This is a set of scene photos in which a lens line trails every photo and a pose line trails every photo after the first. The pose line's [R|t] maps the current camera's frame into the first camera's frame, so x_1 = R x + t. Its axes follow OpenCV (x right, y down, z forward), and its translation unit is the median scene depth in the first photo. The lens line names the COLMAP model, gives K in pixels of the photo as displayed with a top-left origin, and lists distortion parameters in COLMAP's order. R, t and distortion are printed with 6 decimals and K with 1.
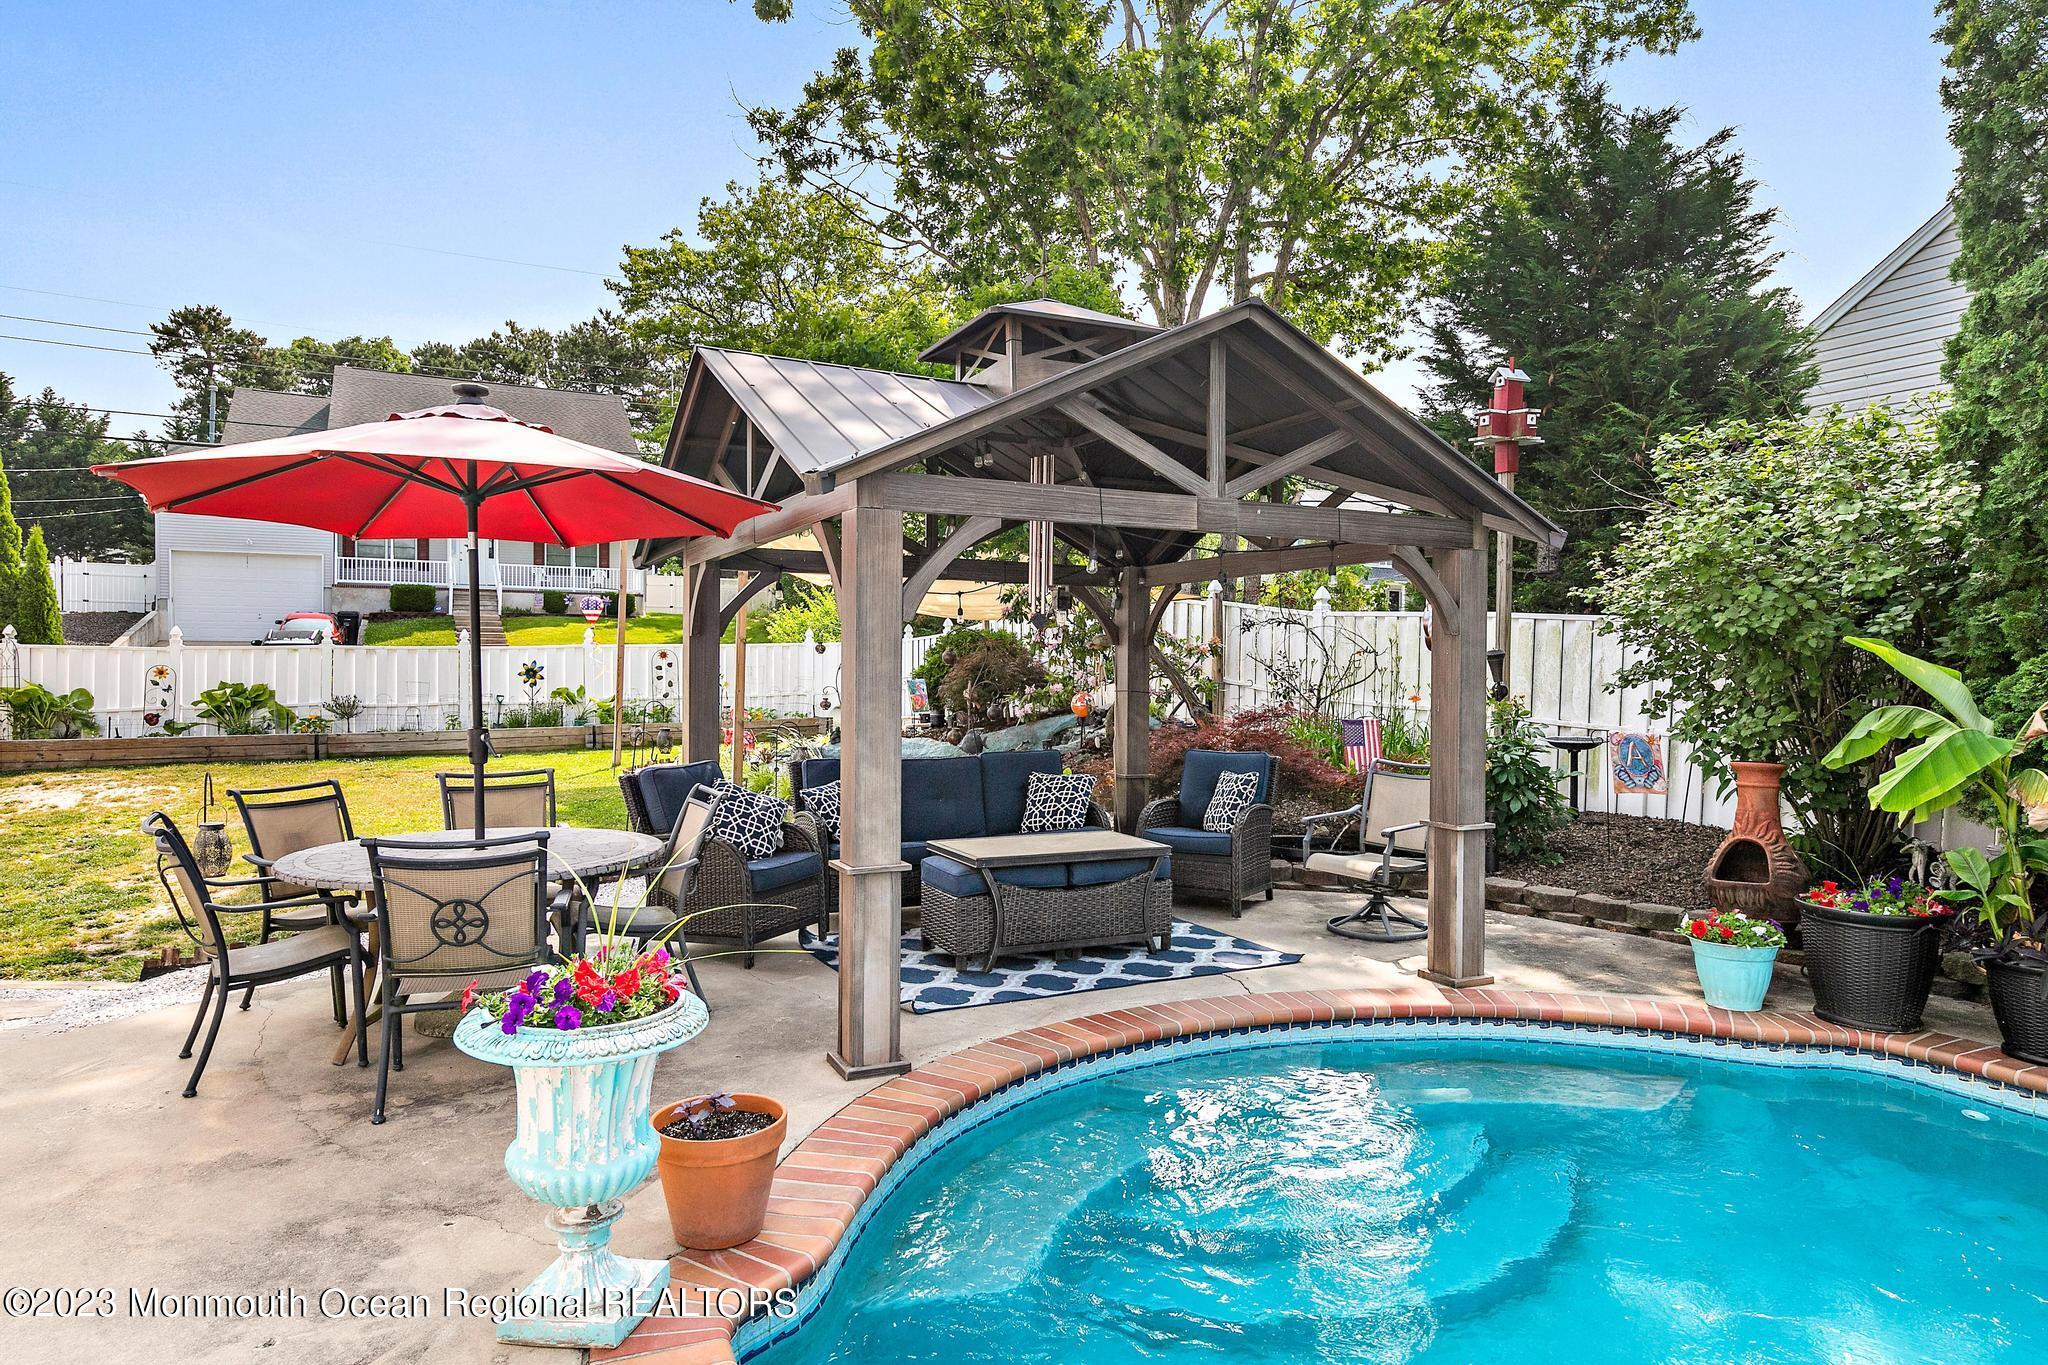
lens RADIAL K [[1227.5, 0, 1022.8], [0, 1227.5, 675.3], [0, 0, 1]] dist [0.009002, -0.001116]
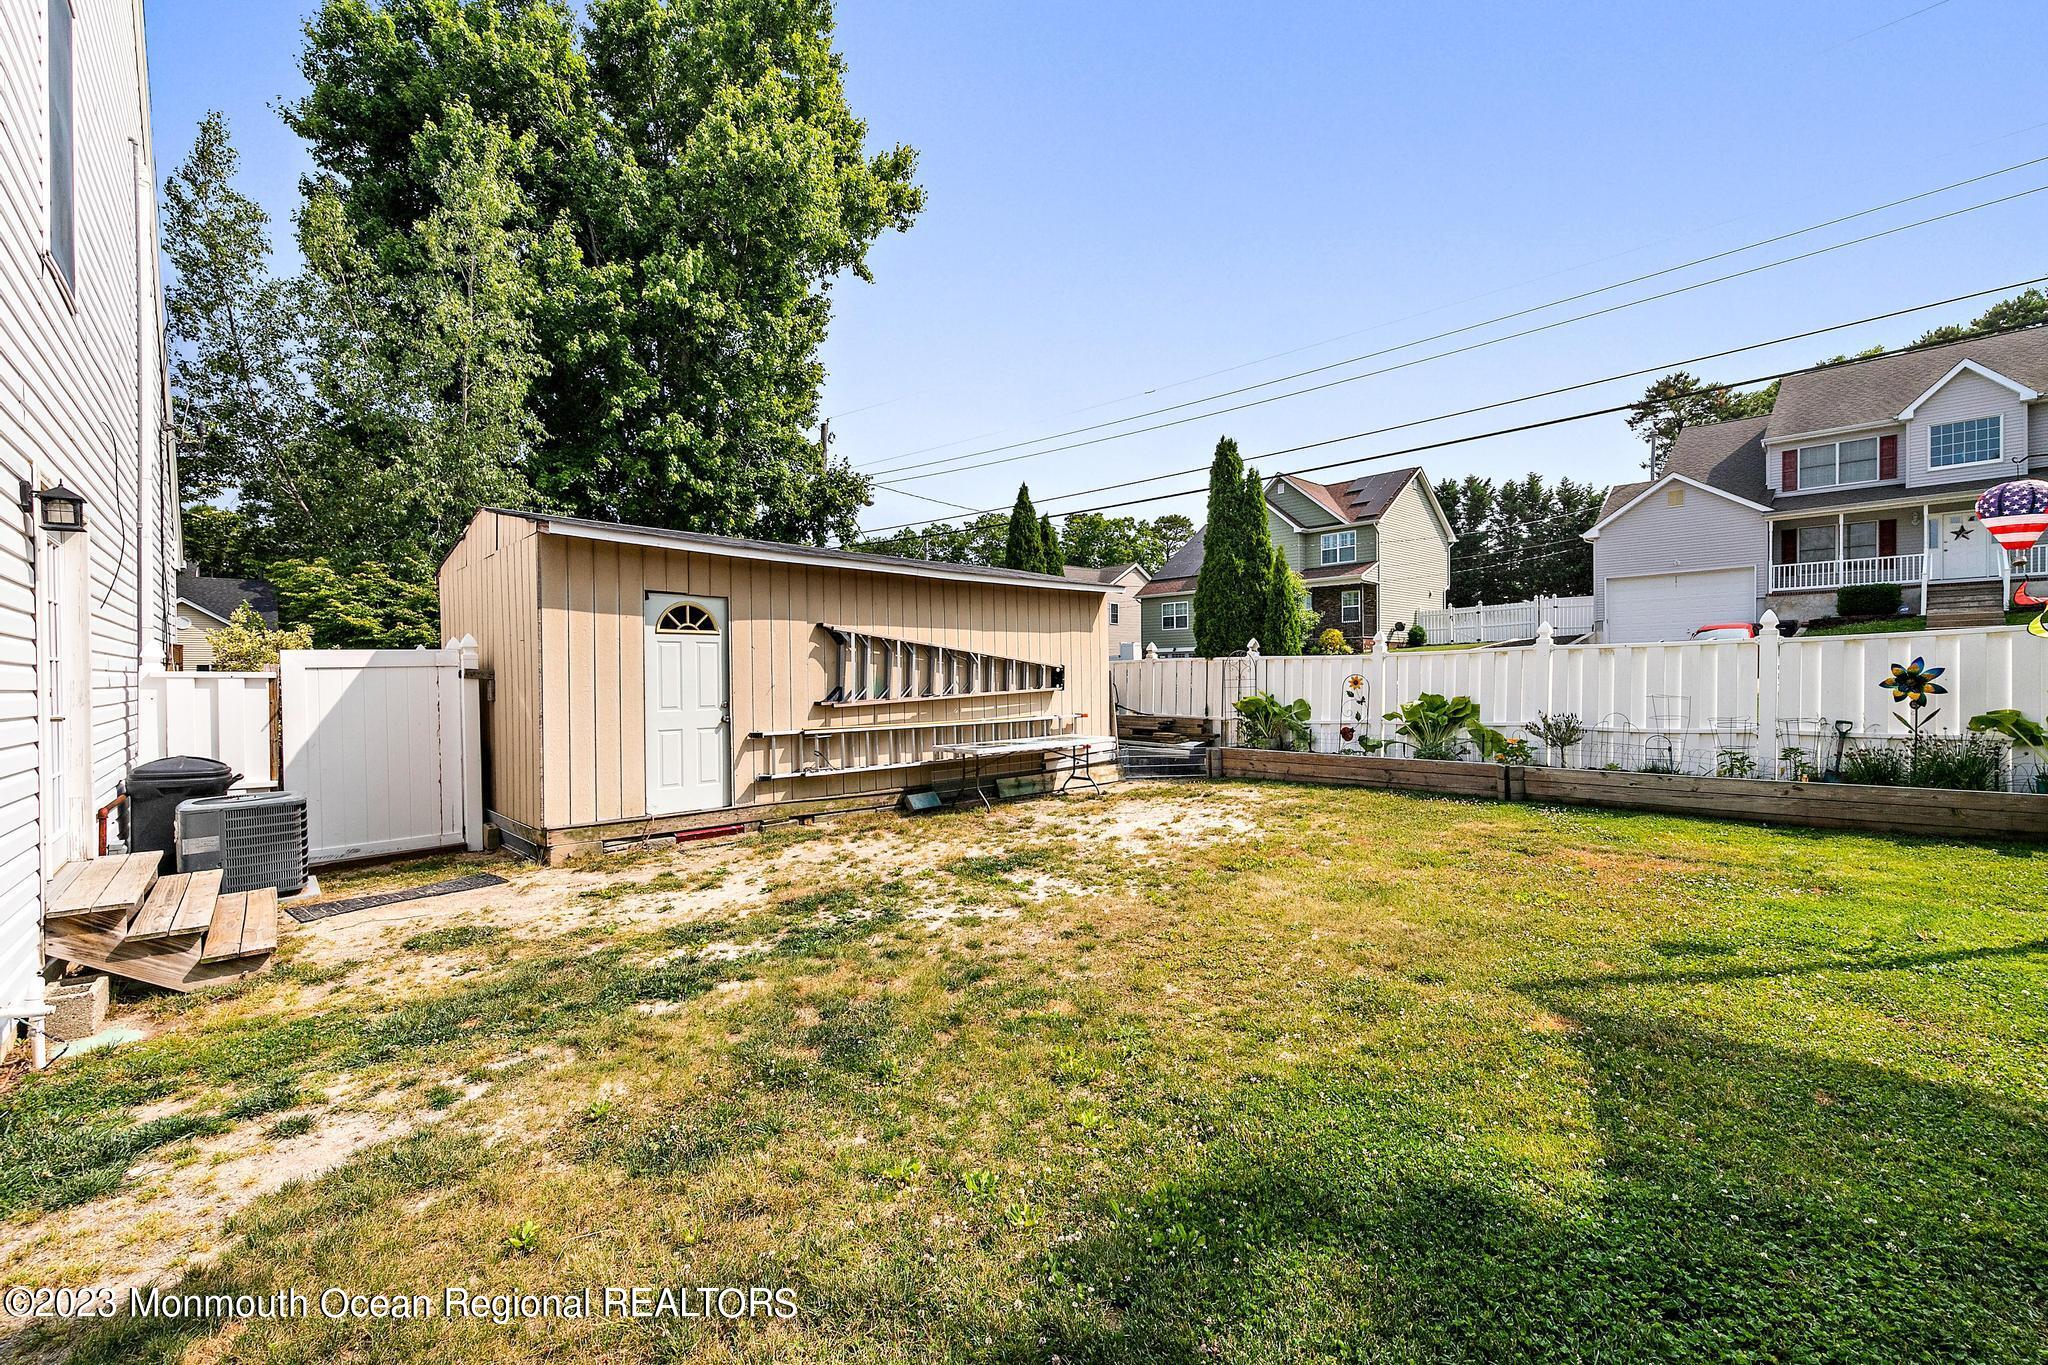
lens RADIAL K [[834.9, 0, 1021.3], [0, 834.9, 684.8], [0, 0, 1]] dist [0.002624, -0.000087]
pose [[0.262138, -0.001014, -0.965030, -0.162582], [-0.001080, 0.999999, -0.001345, 0.000456], [0.965030, 0.001395, 0.262136, 0.568473]]
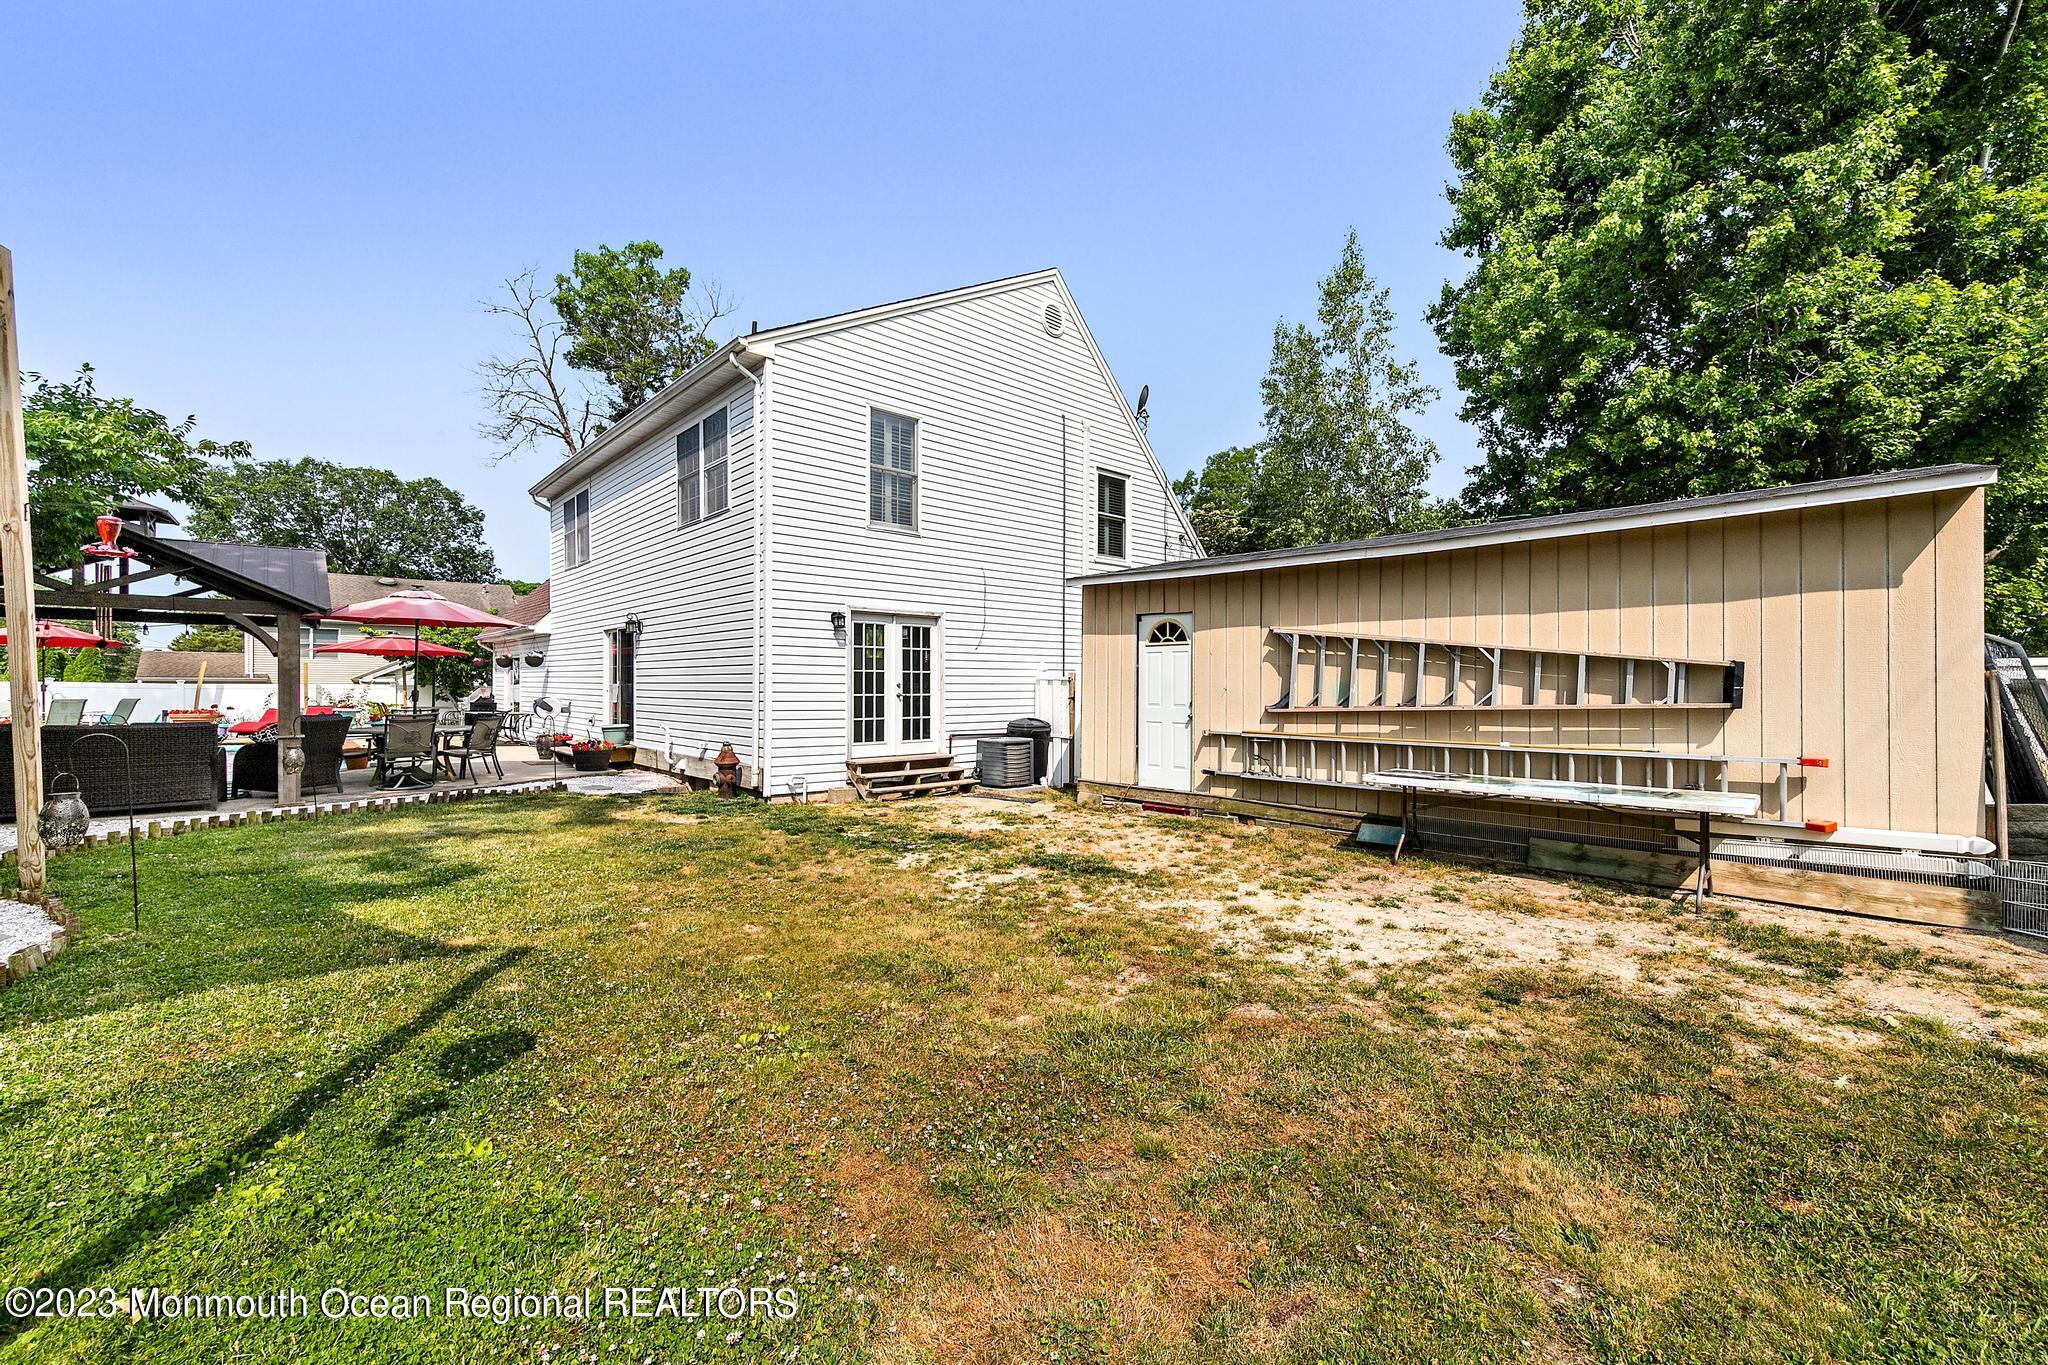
lens RADIAL K [[792.2, 0, 1010.7], [0, 792.2, 682.9], [0, 0, 1]] dist [0.008383, 0.000464]
pose [[-0.959419, -0.012425, -0.281710, -0.298759], [-0.015062, 0.999861, 0.007197, -0.002536], [0.281581, 0.011148, -0.959473, 0.816230]]
